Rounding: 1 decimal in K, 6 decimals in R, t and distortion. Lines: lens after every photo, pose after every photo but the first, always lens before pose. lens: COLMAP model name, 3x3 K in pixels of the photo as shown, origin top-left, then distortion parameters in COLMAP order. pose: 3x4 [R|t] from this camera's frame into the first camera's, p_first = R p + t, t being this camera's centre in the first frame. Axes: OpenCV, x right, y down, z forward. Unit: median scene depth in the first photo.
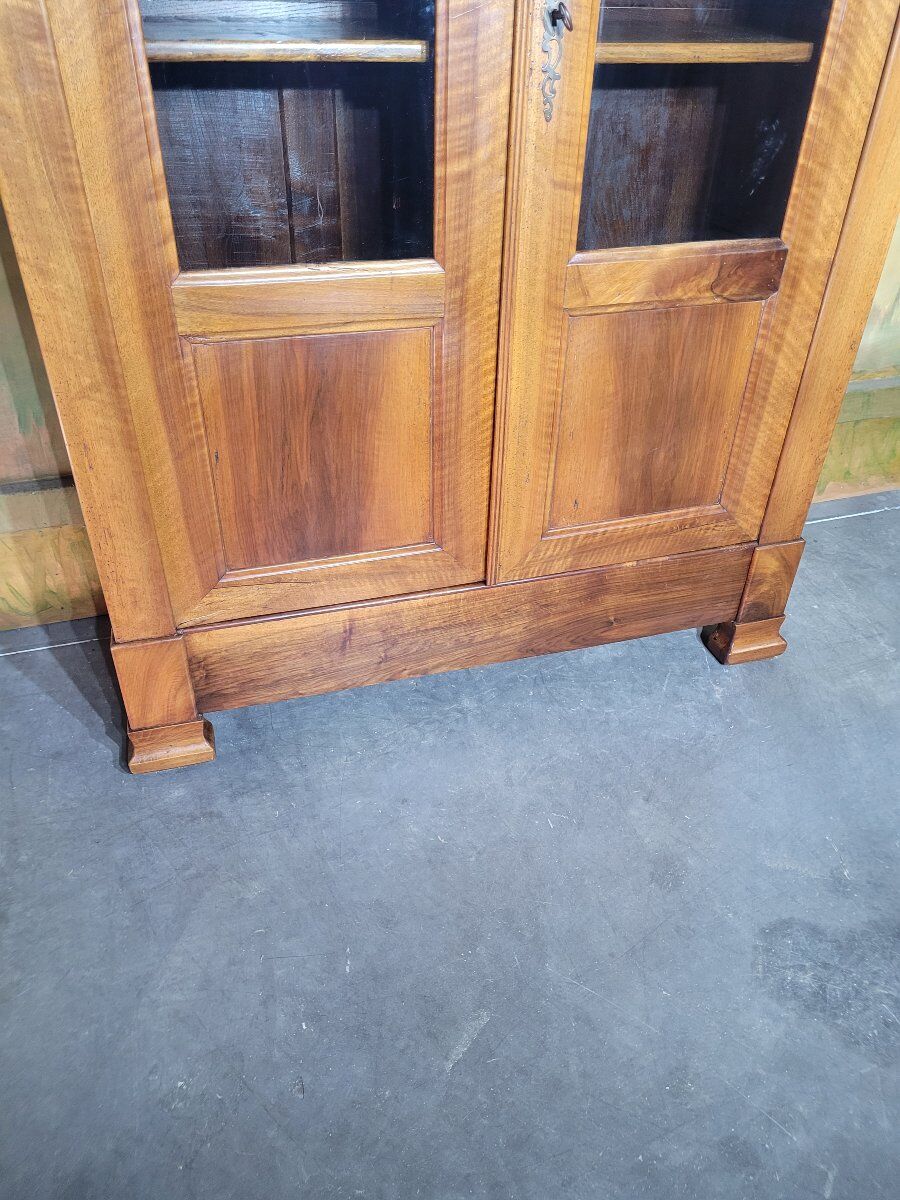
lens RADIAL K [[900.7, 0, 450.1], [0, 900.7, 602.6], [0, 0, 1]] dist [0.052987, -0.039536]
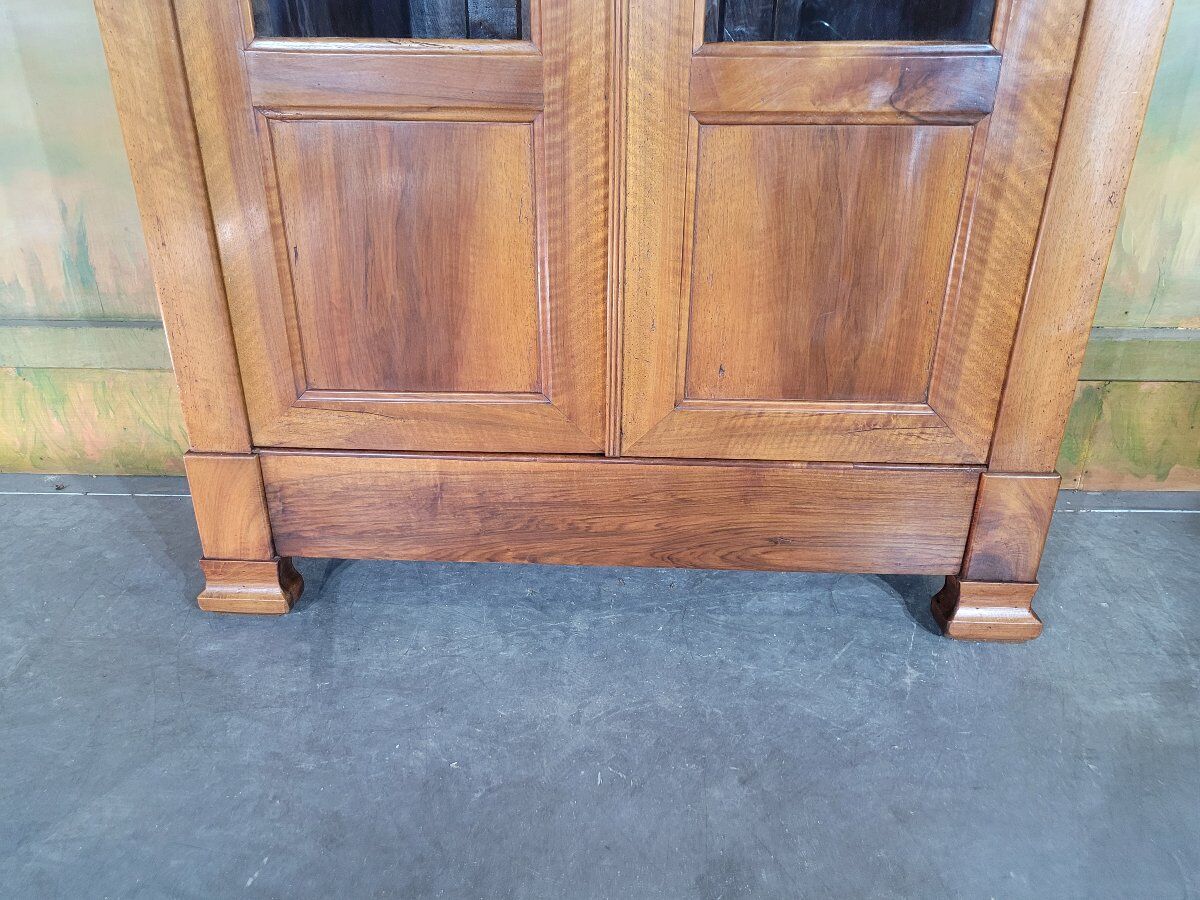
lens RADIAL K [[900.7, 0, 591.3], [0, 900.7, 452.1], [0, 0, 1]] dist [0.052987, -0.039536]
pose [[0.942785, 0.120948, -0.310689, 0.329673], [-0.179171, 0.969676, -0.166209, 0.133272], [0.281165, 0.212366, 0.935867, 0.248663]]
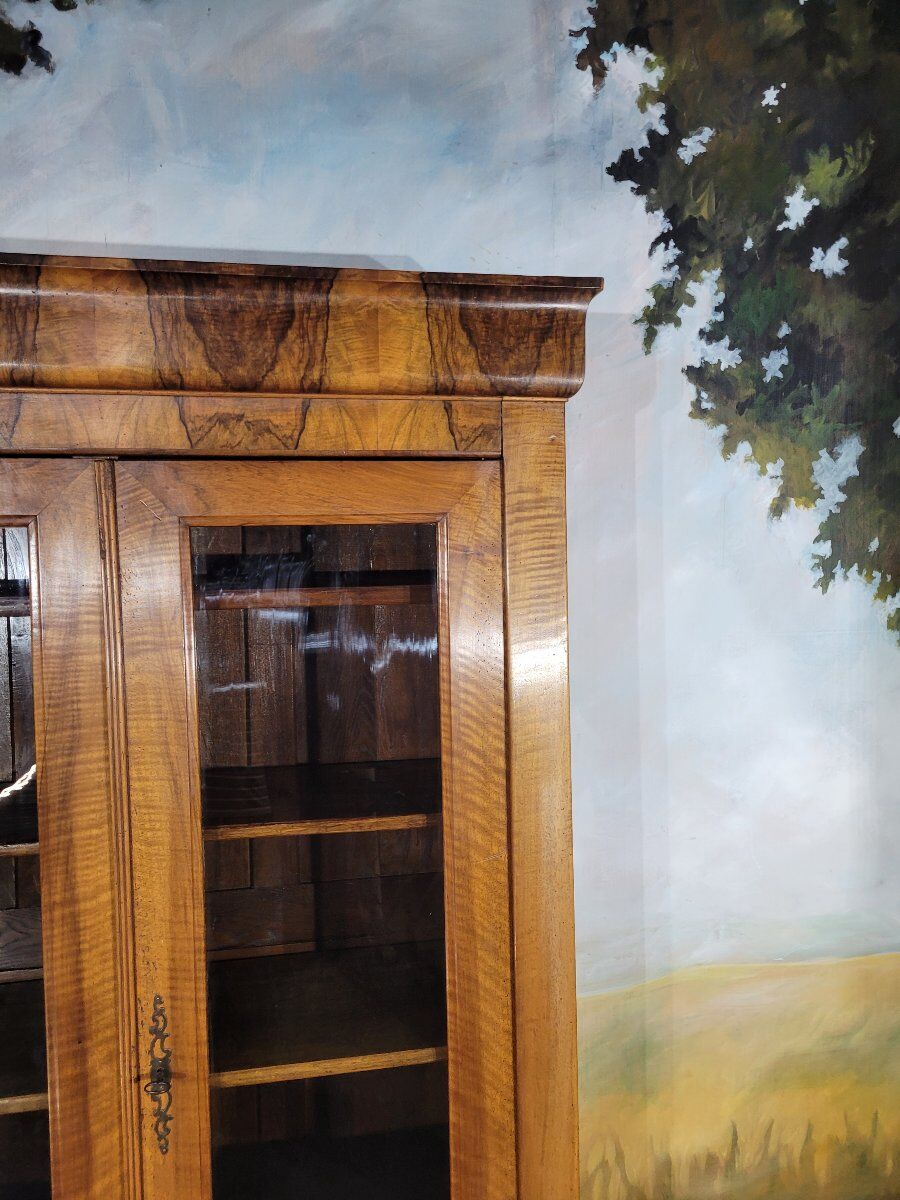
lens RADIAL K [[900.7, 0, 437.8], [0, 900.7, 595.4], [0, 0, 1]] dist [0.052987, -0.039536]
pose [[0.991832, -0.036522, -0.122209, 0.496746], [-0.035475, 0.841339, -0.539342, -0.442113], [0.122517, 0.539273, 0.833171, -0.169247]]
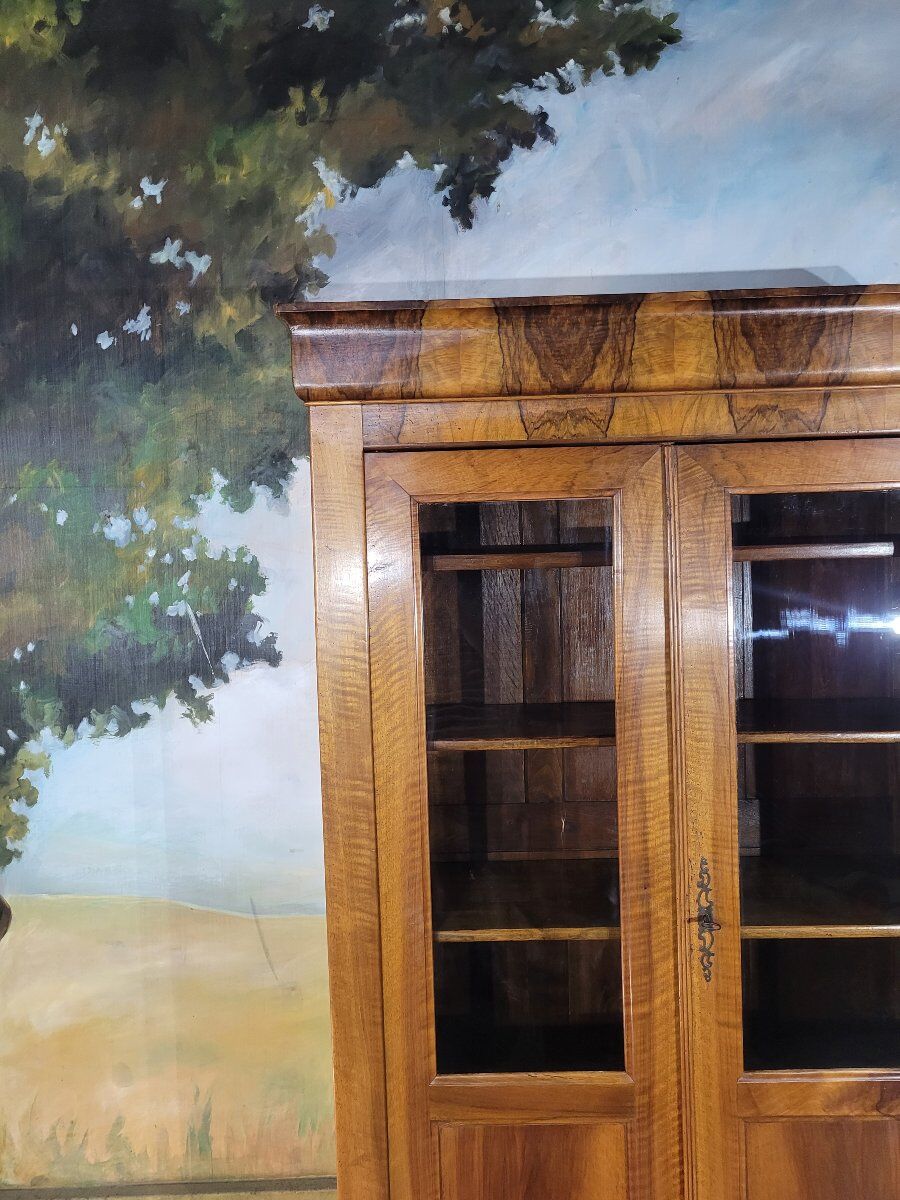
lens RADIAL K [[900.7, 0, 443.8], [0, 900.7, 593.3], [0, 0, 1]] dist [0.052987, -0.039536]
pose [[0.951805, -0.037201, -0.304439, 0.144387], [-0.134800, 0.840863, -0.524192, -0.214408], [0.275492, 0.539968, 0.795323, -0.440095]]
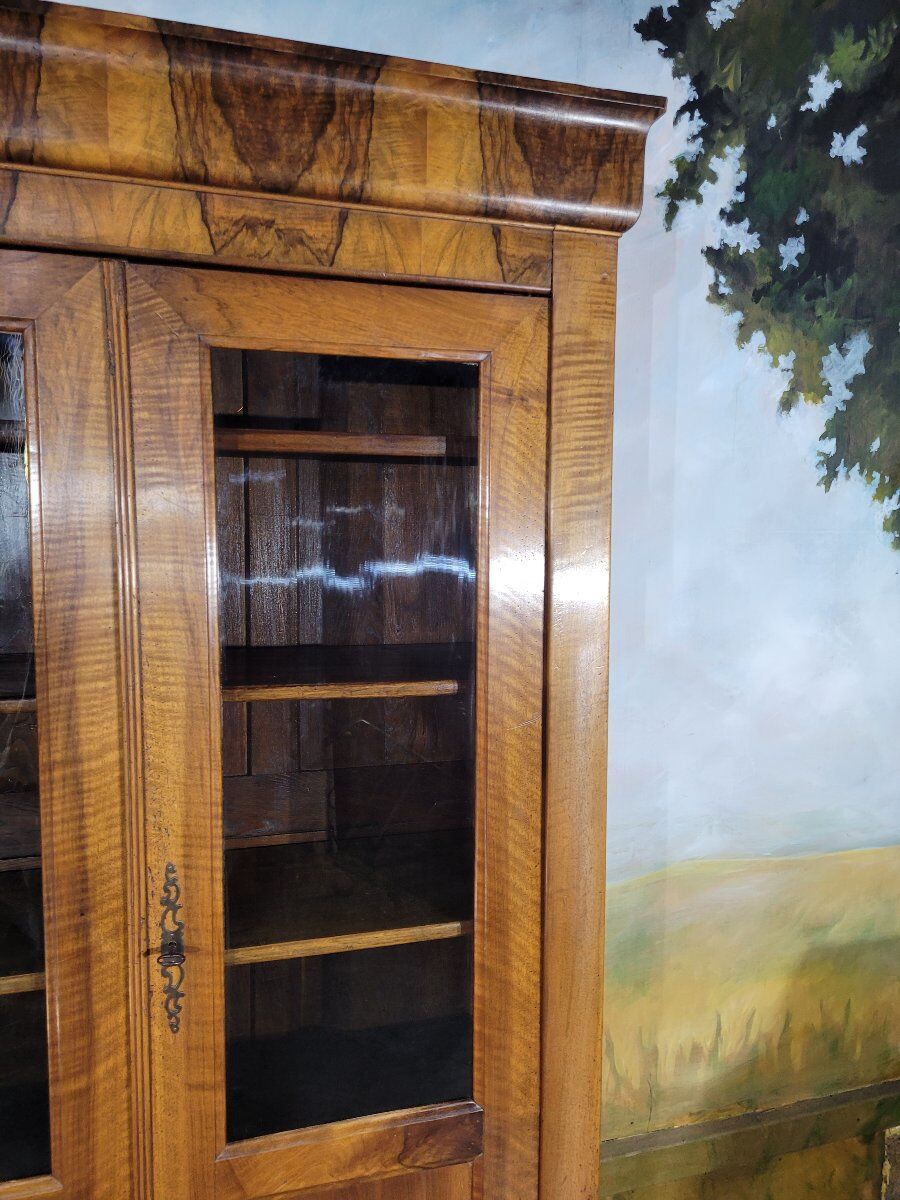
lens RADIAL K [[900.7, 0, 465.5], [0, 900.7, 601.5], [0, 0, 1]] dist [0.052987, -0.039536]
pose [[0.999795, -0.013378, -0.015220, 0.380313], [0.003923, 0.864672, -0.502321, -0.375685], [0.019881, 0.502159, 0.864547, -0.065020]]
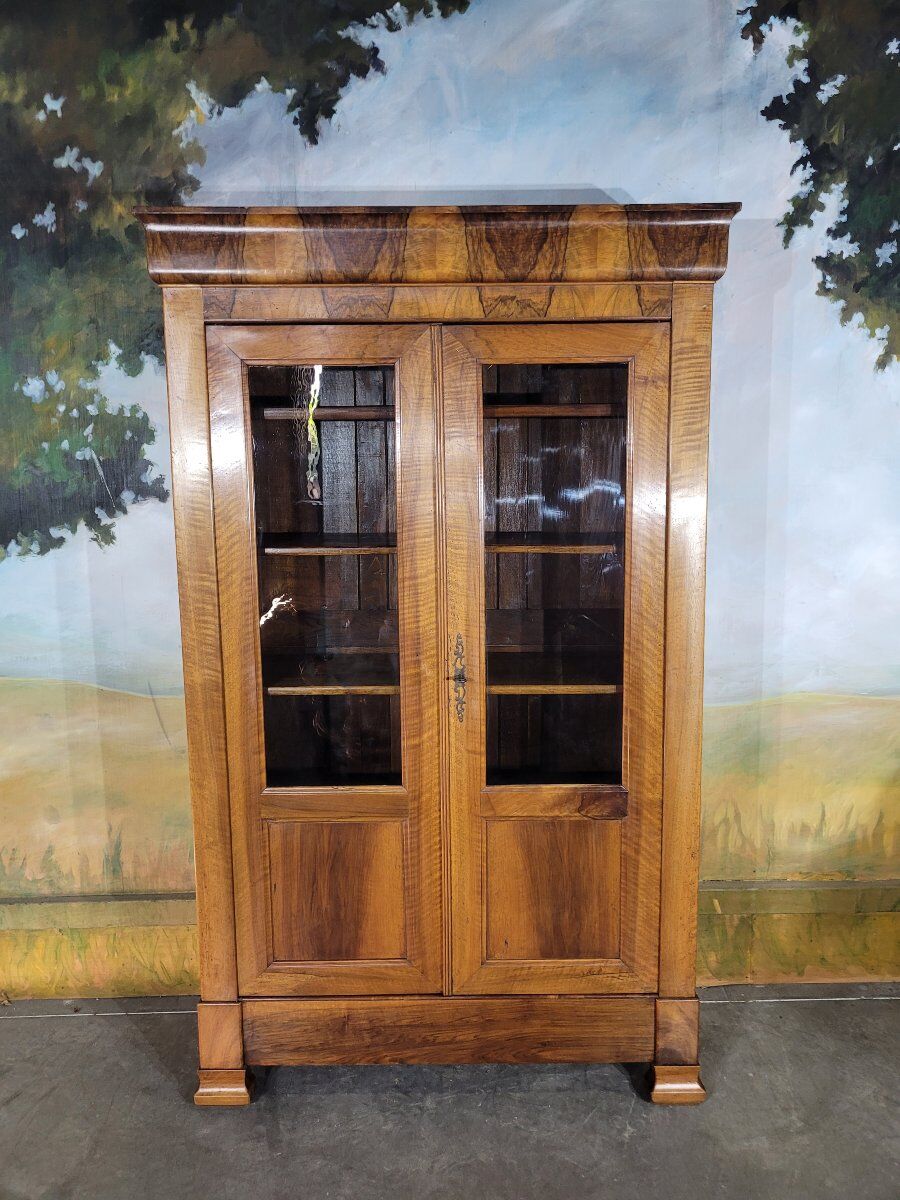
lens RADIAL K [[900.7, 0, 450.7], [0, 900.7, 582.6], [0, 0, 1]] dist [0.052987, -0.039536]
pose [[0.956015, 0.006802, -0.293240, 0.548735], [-0.143031, 0.883627, -0.445808, 0.048559], [0.256083, 0.468141, 0.845734, -0.631327]]
